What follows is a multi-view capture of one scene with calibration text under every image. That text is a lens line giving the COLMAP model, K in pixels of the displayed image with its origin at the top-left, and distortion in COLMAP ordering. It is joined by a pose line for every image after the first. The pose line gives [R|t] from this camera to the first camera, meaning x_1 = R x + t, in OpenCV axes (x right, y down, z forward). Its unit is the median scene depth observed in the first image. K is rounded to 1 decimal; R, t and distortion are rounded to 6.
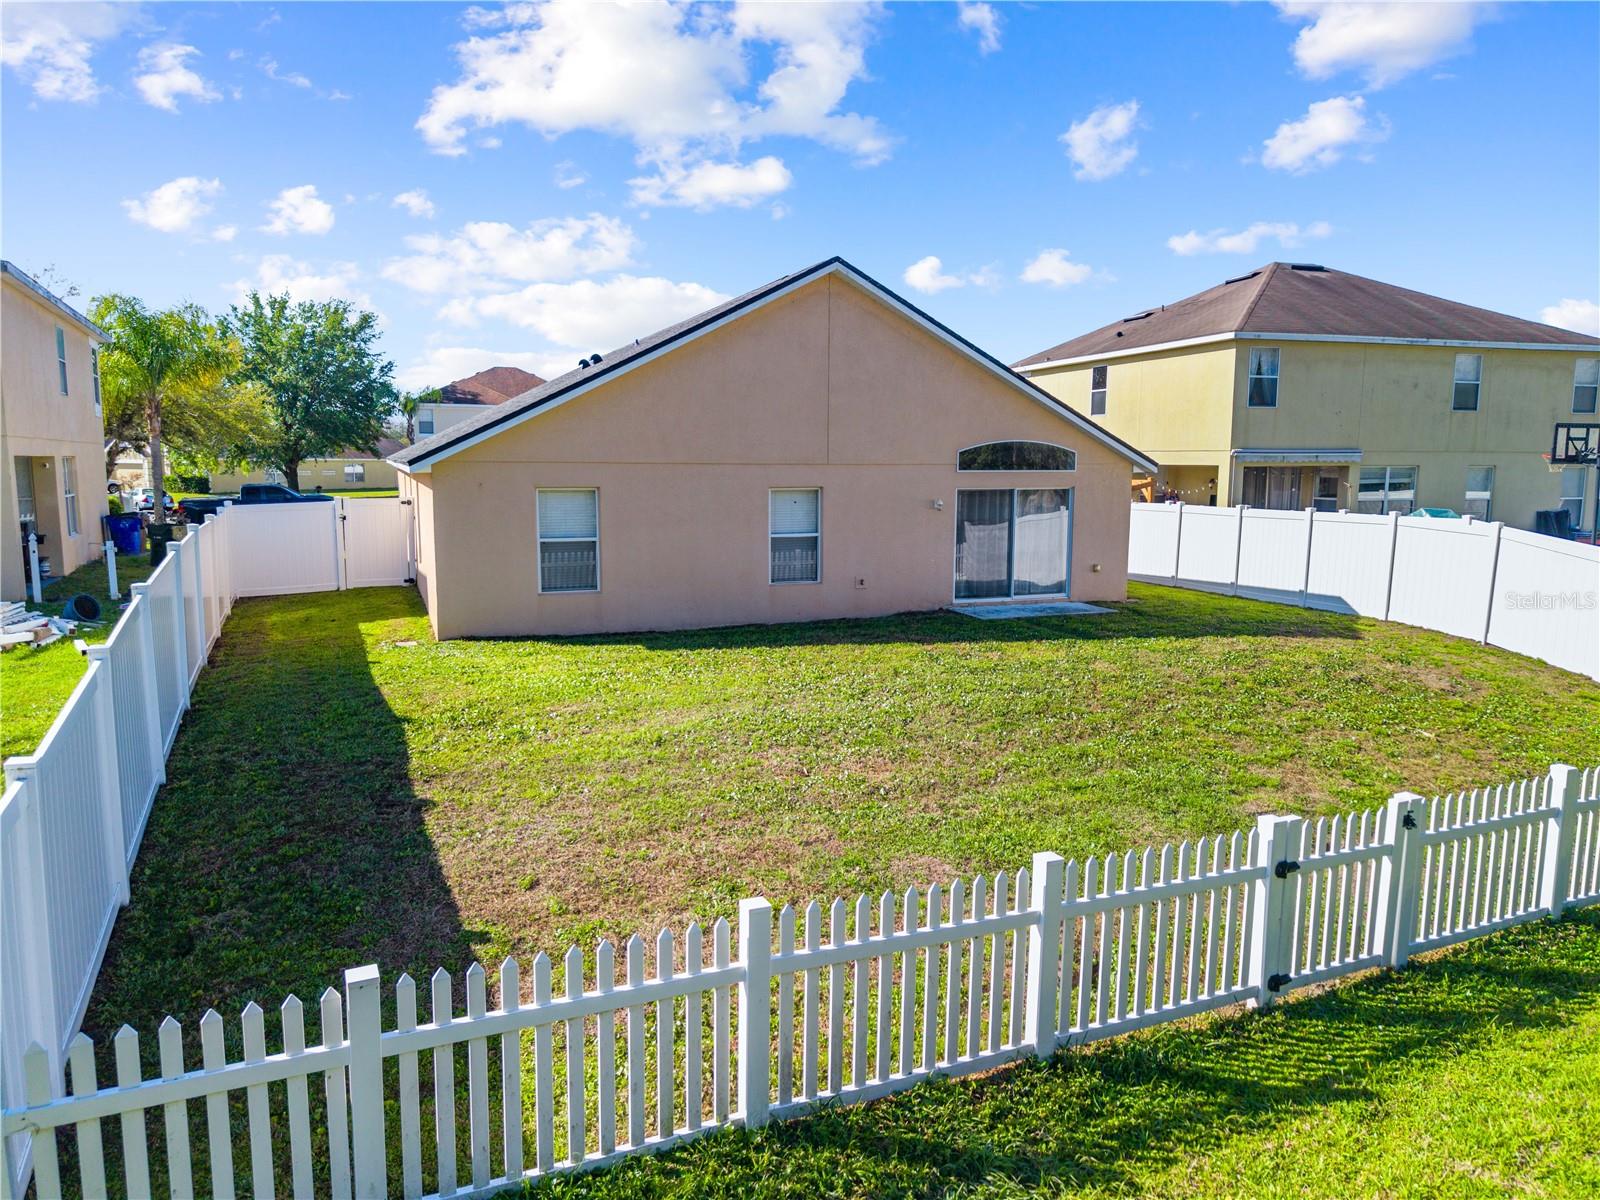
lens RADIAL K [[1070.8, 0, 800.0], [0, 1070.8, 600.0], [0, 0, 1]] dist [0.013918, -0.006647]
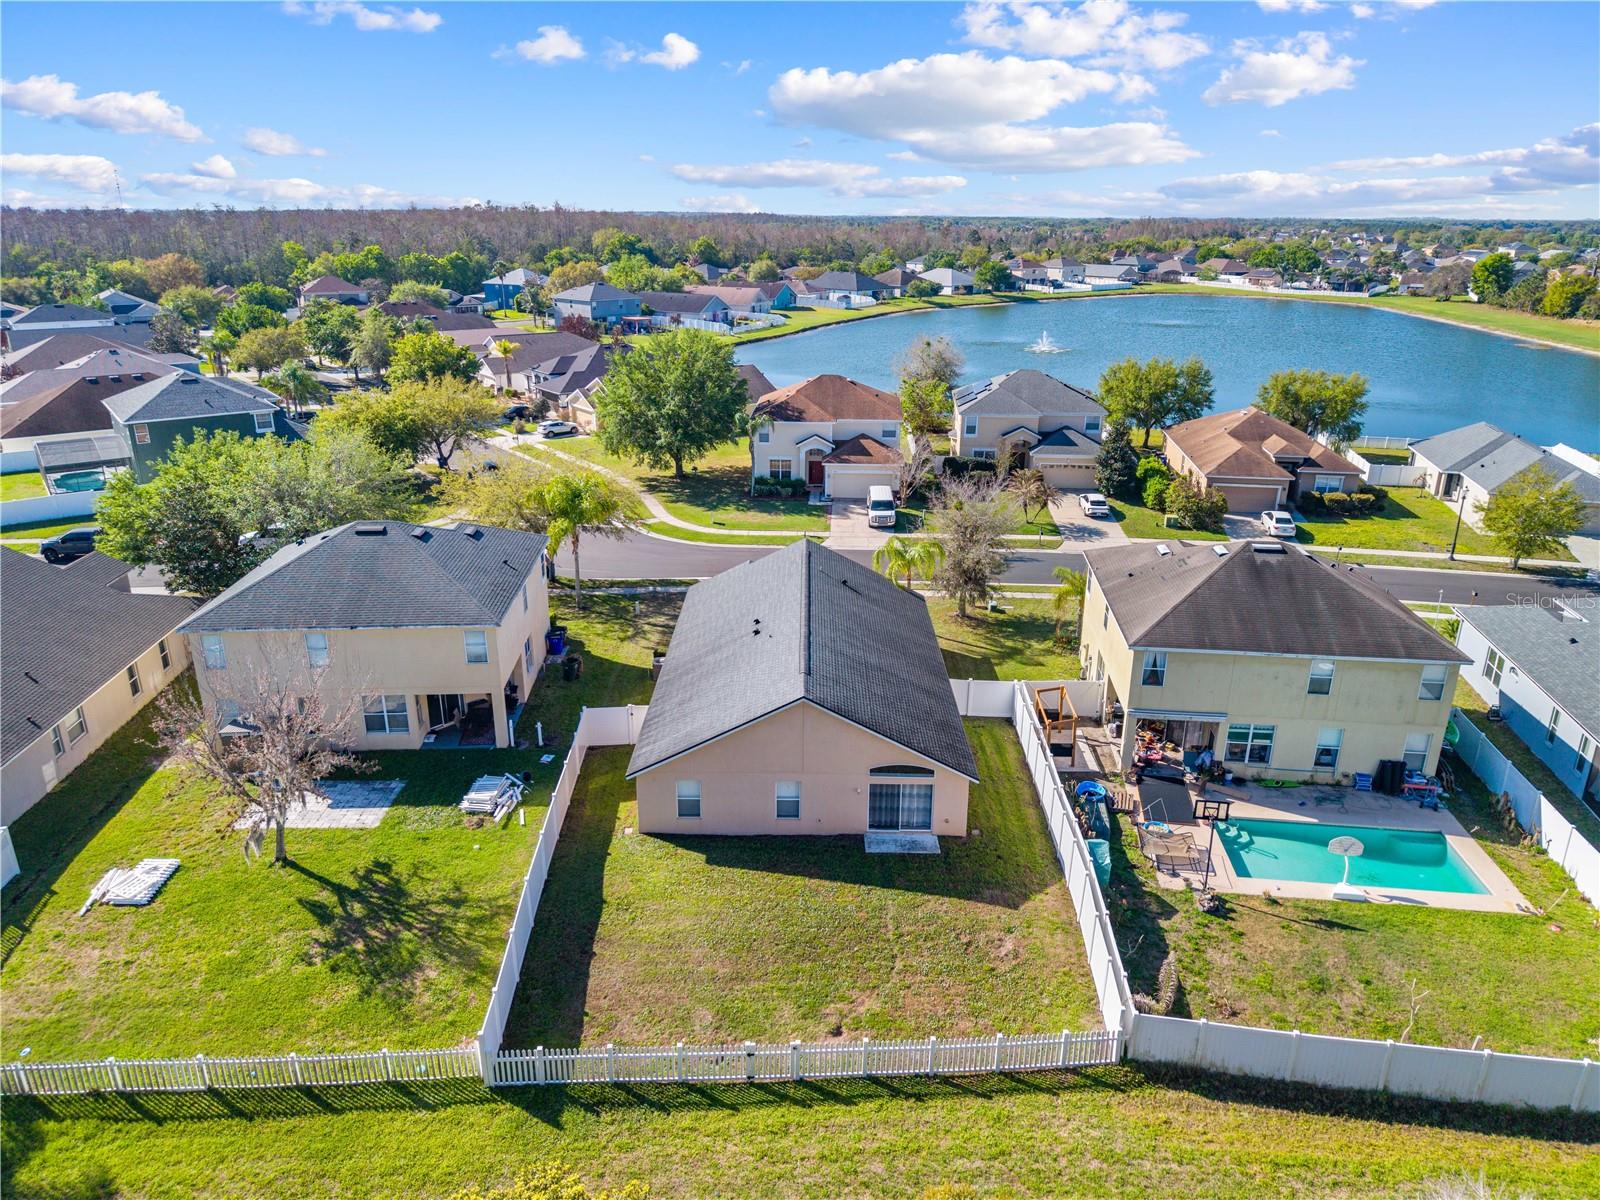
lens RADIAL K [[1070.8, 0, 800.0], [0, 1070.8, 600.0], [0, 0, 1]] dist [0.013918, -0.006647]
pose [[0.925848, 0.131383, -0.354321, 0.740676], [-0.053142, 0.973566, 0.222139, -0.945827], [0.374140, -0.186838, 0.908356, -0.934505]]
